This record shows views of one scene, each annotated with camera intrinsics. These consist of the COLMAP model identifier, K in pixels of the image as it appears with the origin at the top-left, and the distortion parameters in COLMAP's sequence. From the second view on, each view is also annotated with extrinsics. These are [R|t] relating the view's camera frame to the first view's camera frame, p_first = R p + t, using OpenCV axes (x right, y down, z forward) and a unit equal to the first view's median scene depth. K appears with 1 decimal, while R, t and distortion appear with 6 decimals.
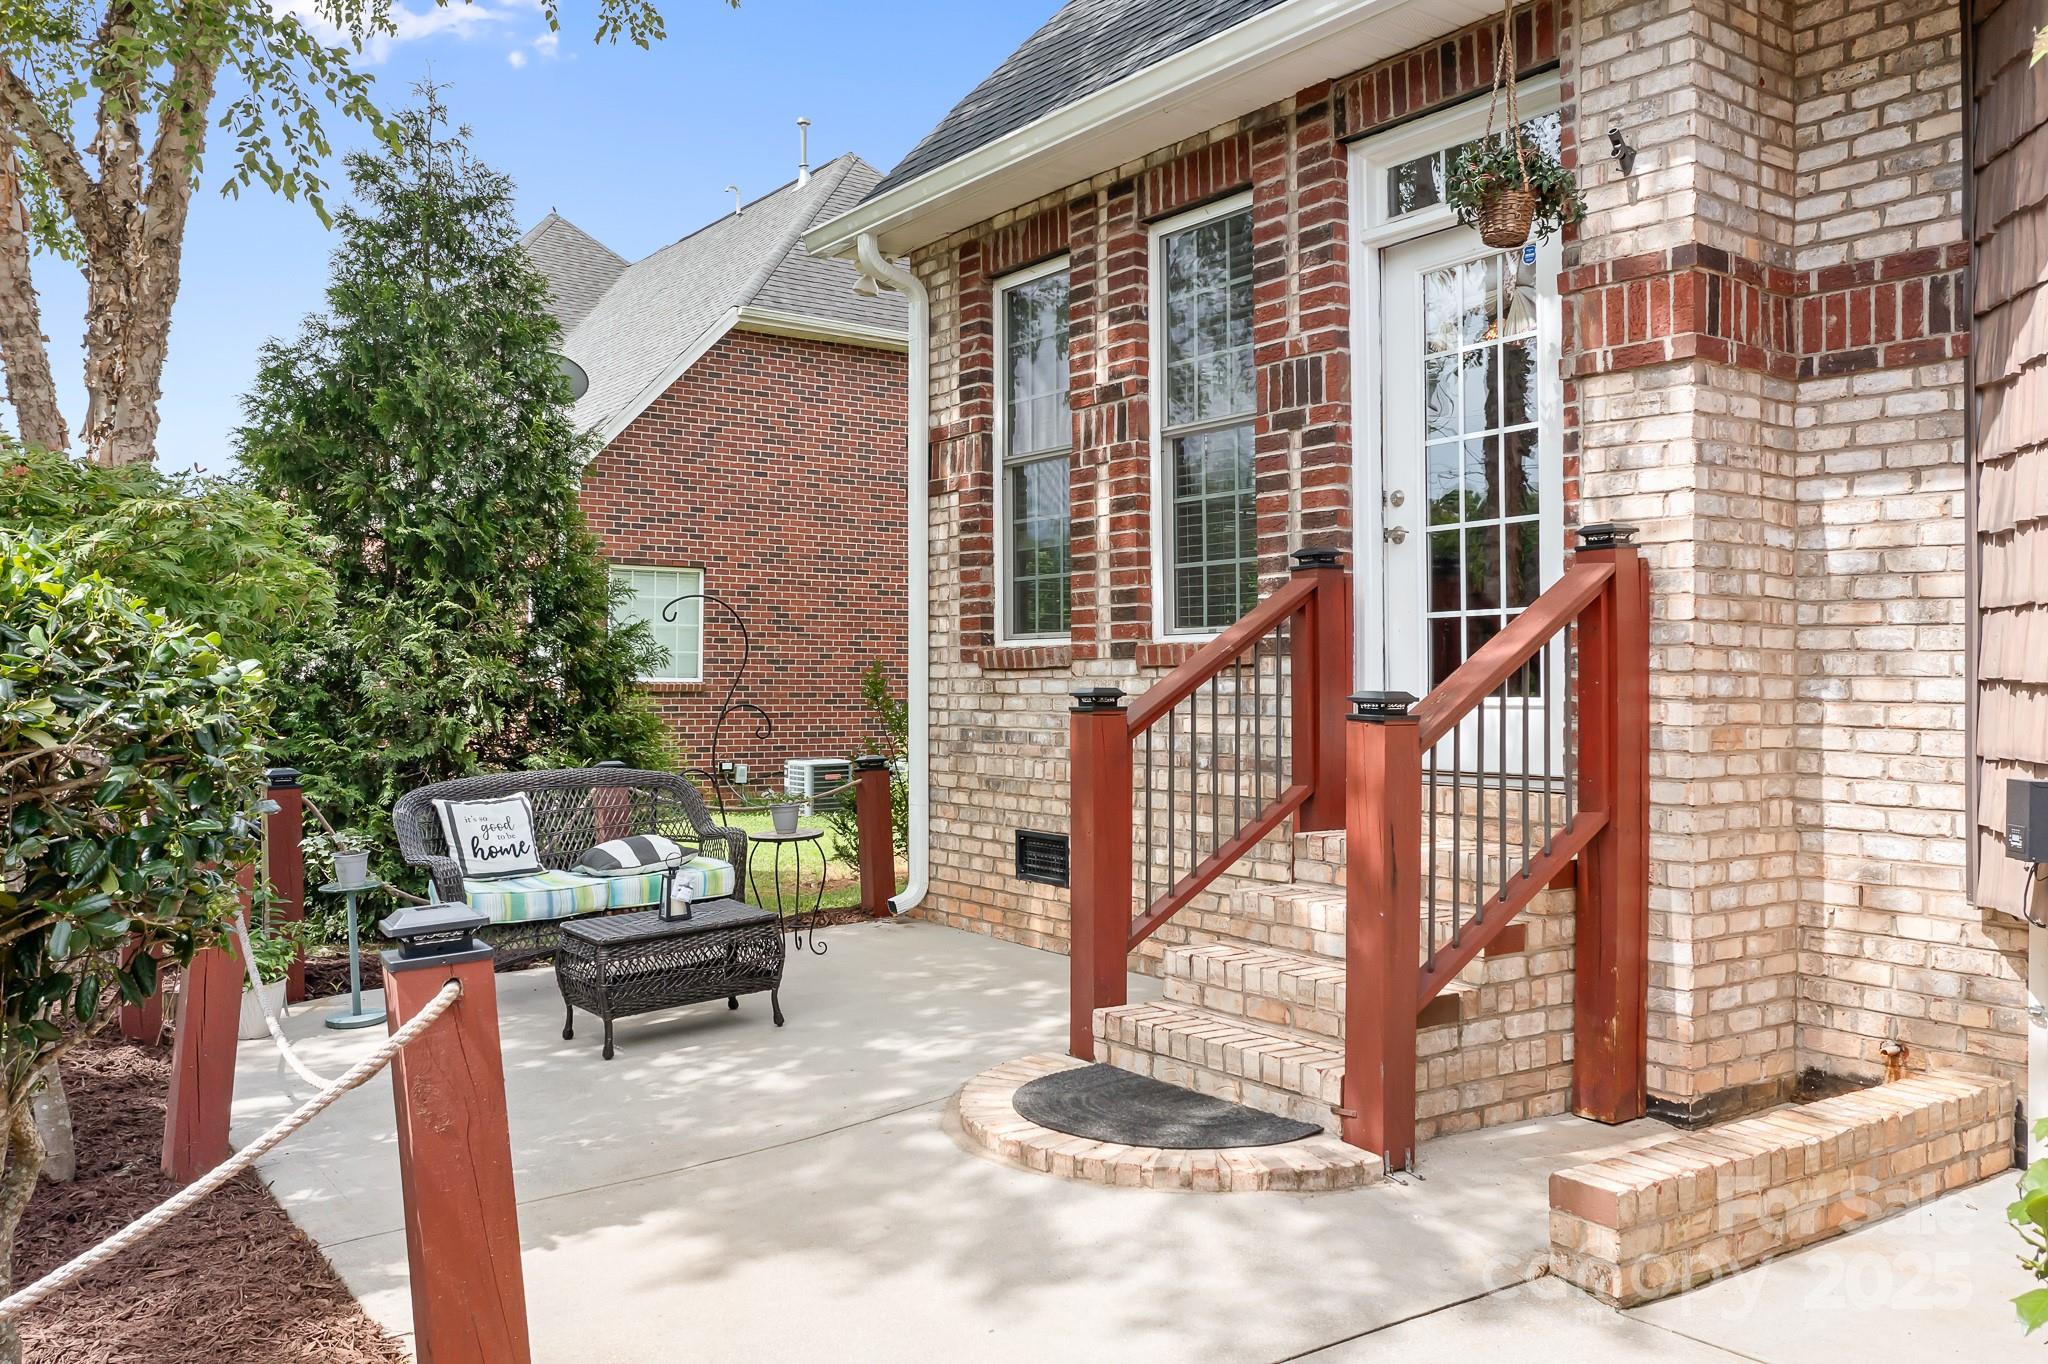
lens RADIAL K [[1636.9, 0, 1017.2], [0, 1636.9, 655.7], [0, 0, 1]] dist [-0.023012, 0.009166]
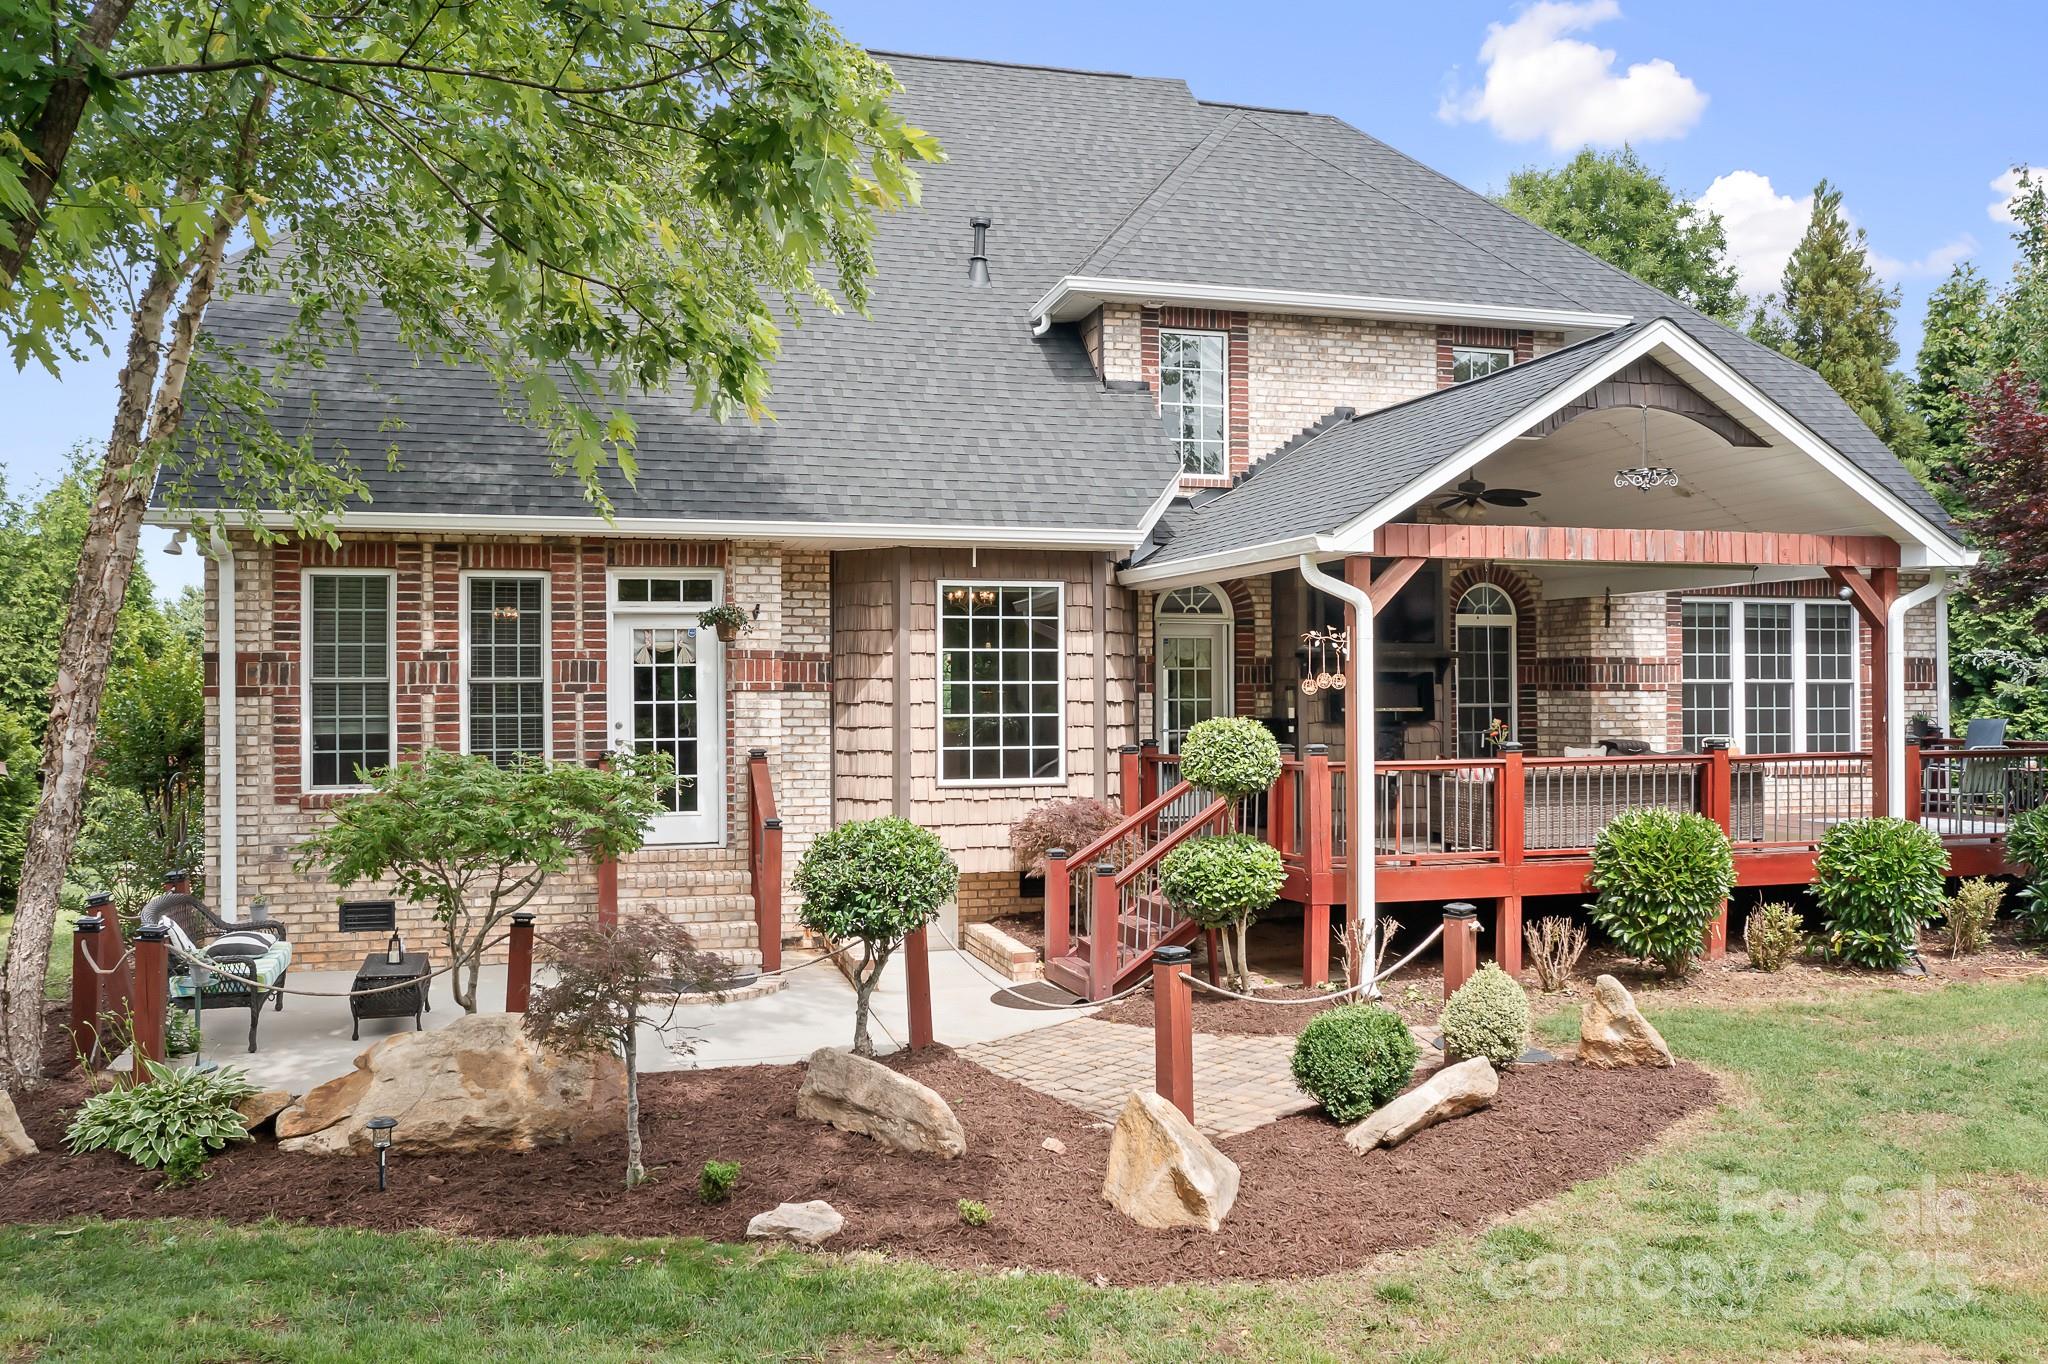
lens RADIAL K [[1636.9, 0, 1024.5], [0, 1636.9, 665.6], [0, 0, 1]] dist [-0.023012, 0.009166]
pose [[0.332004, 0.011693, 0.943206, -1.827801], [-0.008995, 0.999917, -0.009229, -0.174138], [-0.943235, -0.005420, 0.332081, -0.297437]]
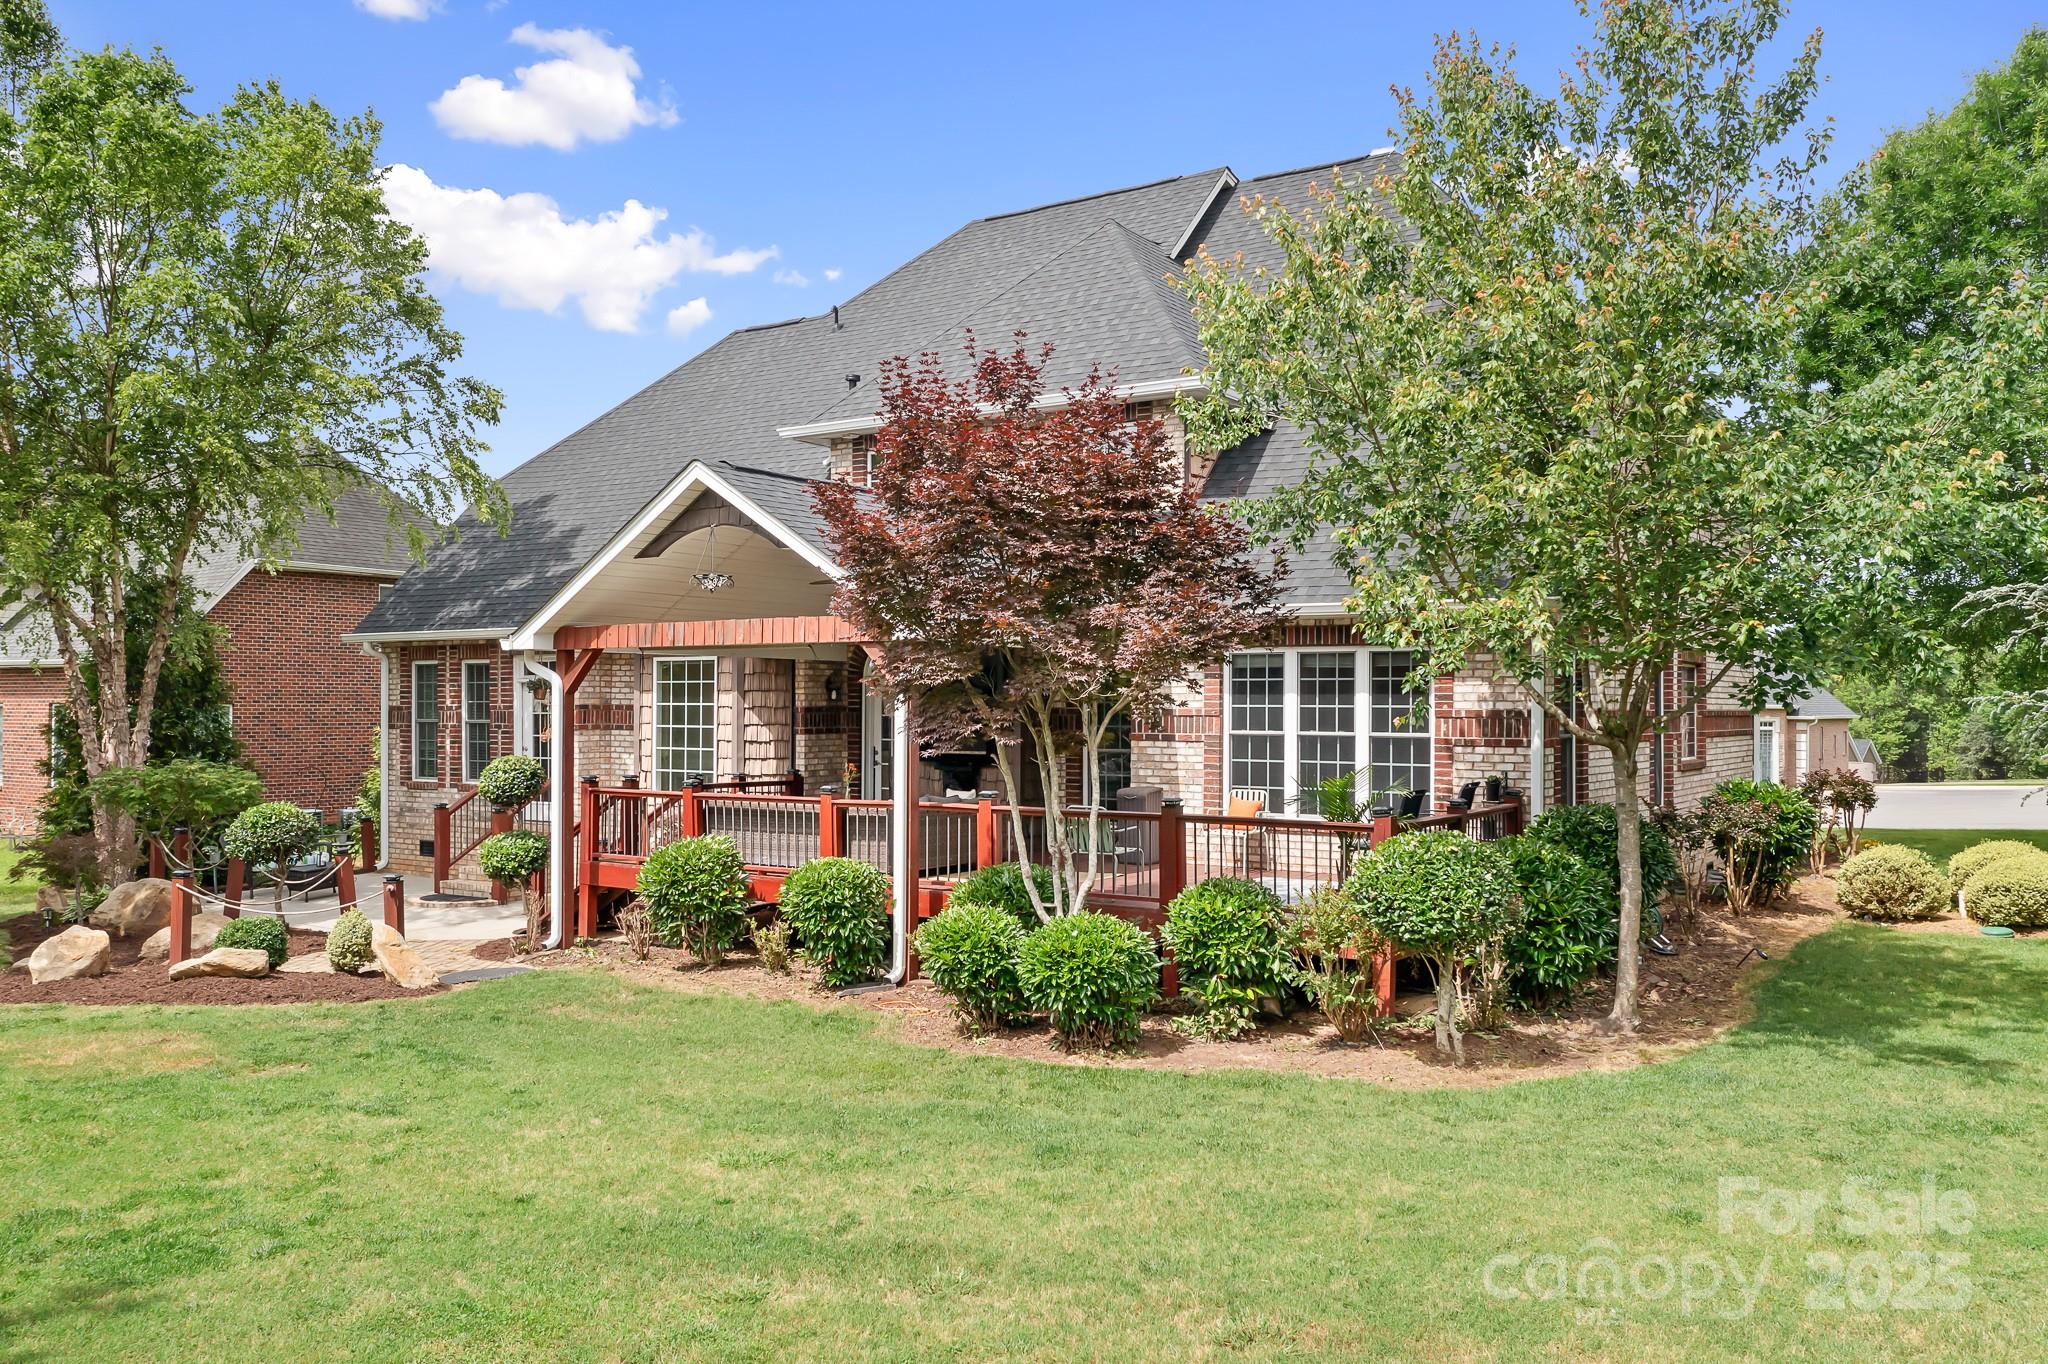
lens RADIAL K [[1636.9, 0, 1020.1], [0, 1636.9, 670.4], [0, 0, 1]] dist [-0.023012, 0.009166]
pose [[0.936951, 0.004052, 0.349437, -0.021337], [-0.003154, 0.999990, -0.003138, -0.288826], [-0.349446, 0.001838, 0.936955, -3.167891]]
